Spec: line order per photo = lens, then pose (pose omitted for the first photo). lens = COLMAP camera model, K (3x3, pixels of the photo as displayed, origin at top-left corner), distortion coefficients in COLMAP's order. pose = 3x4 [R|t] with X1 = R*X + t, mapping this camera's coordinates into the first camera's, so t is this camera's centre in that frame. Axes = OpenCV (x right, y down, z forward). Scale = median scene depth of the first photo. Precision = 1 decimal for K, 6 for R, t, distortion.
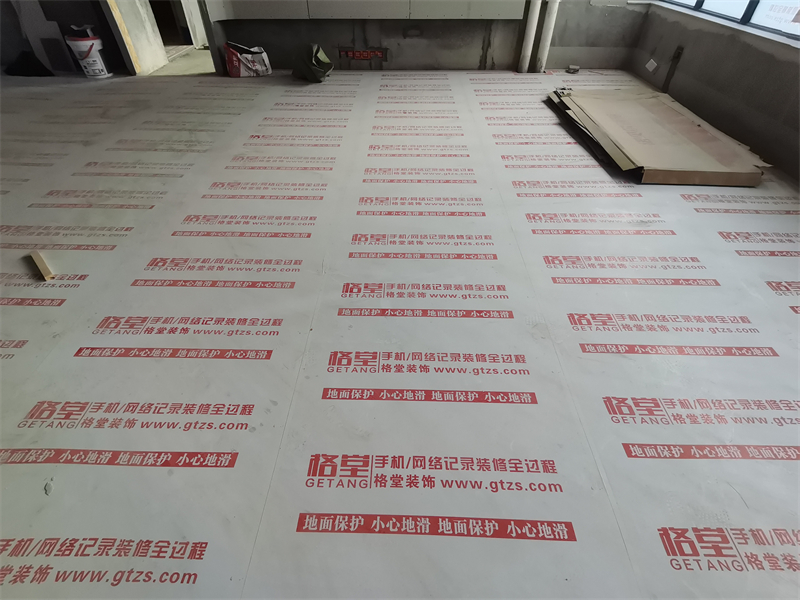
lens RADIAL K [[388.0, 0, 395.3], [0, 388.0, 304.8], [0, 0, 1]] dist [0.066296, -0.052739]
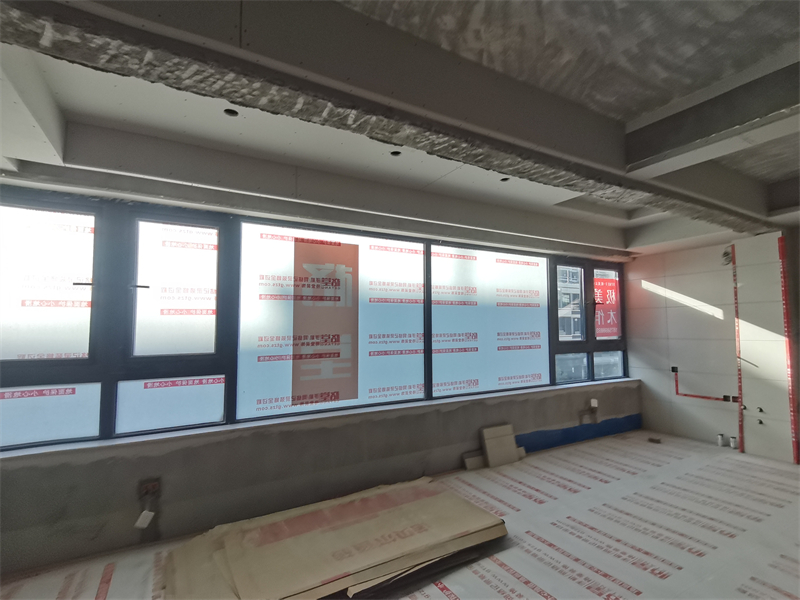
lens RADIAL K [[391.2, 0, 395.8], [0, 391.2, 303.1], [0, 0, 1]] dist [0.065588, -0.053077]
pose [[-0.519829, 0.058766, 0.852247, -0.134798], [0.592360, 0.743631, 0.310034, -1.056172], [-0.615538, 0.666002, -0.421371, 1.028564]]
